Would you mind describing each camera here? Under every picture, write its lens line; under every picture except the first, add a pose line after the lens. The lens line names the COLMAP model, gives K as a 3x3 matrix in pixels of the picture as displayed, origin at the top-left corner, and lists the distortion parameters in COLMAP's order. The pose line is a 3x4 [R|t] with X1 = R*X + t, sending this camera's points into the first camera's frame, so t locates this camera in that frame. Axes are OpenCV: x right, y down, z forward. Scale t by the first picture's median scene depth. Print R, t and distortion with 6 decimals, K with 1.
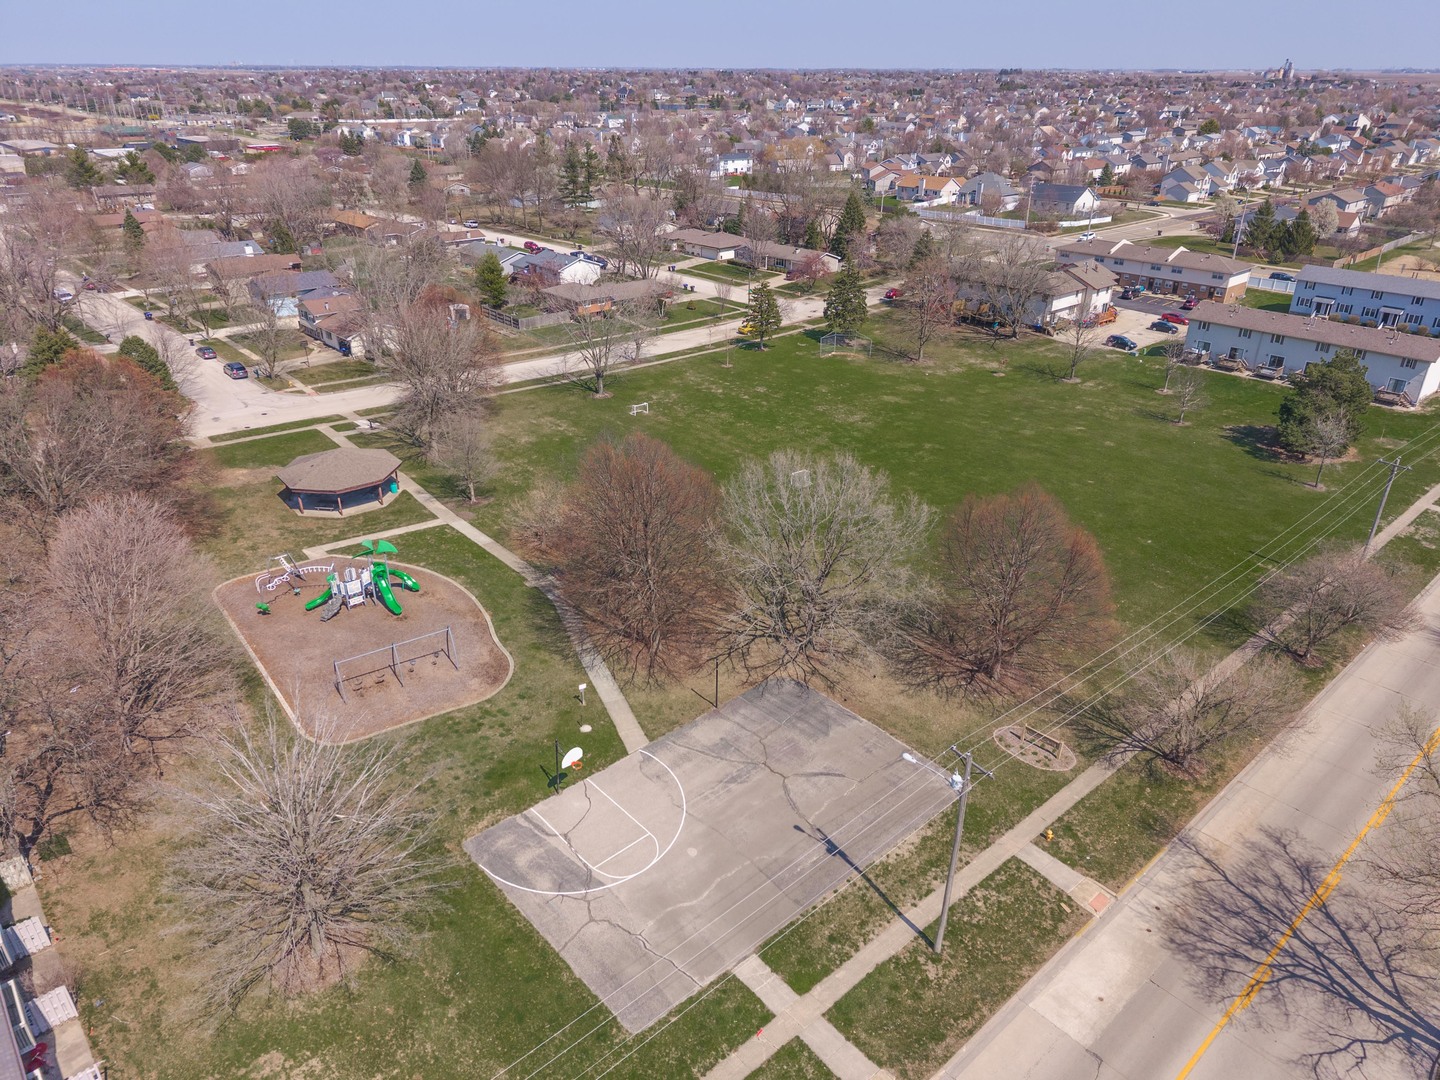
lens RADIAL K [[961.0, 0, 720.0], [0, 961.0, 540.0], [0, 0, 1]] dist [0.046281, -0.060062]
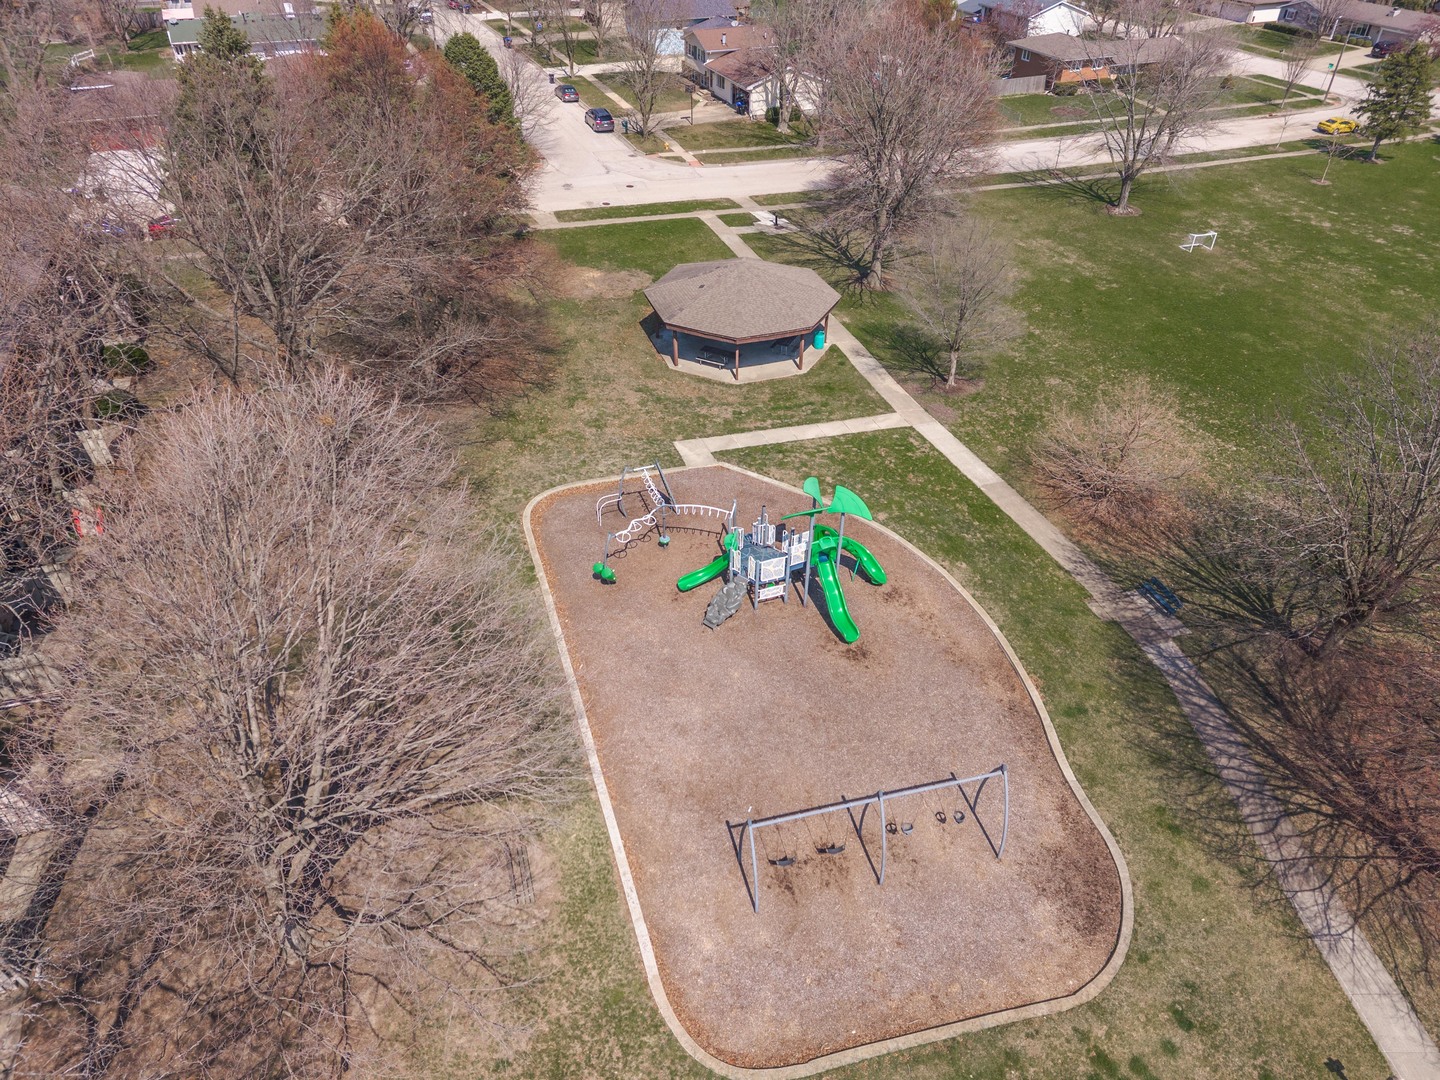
lens RADIAL K [[961.0, 0, 720.0], [0, 961.0, 540.0], [0, 0, 1]] dist [0.046281, -0.060062]
pose [[0.939888, 0.206995, -0.271596, -0.186065], [-0.151384, 0.965483, 0.211955, -0.046014], [0.306095, -0.158099, 0.938782, 0.360287]]
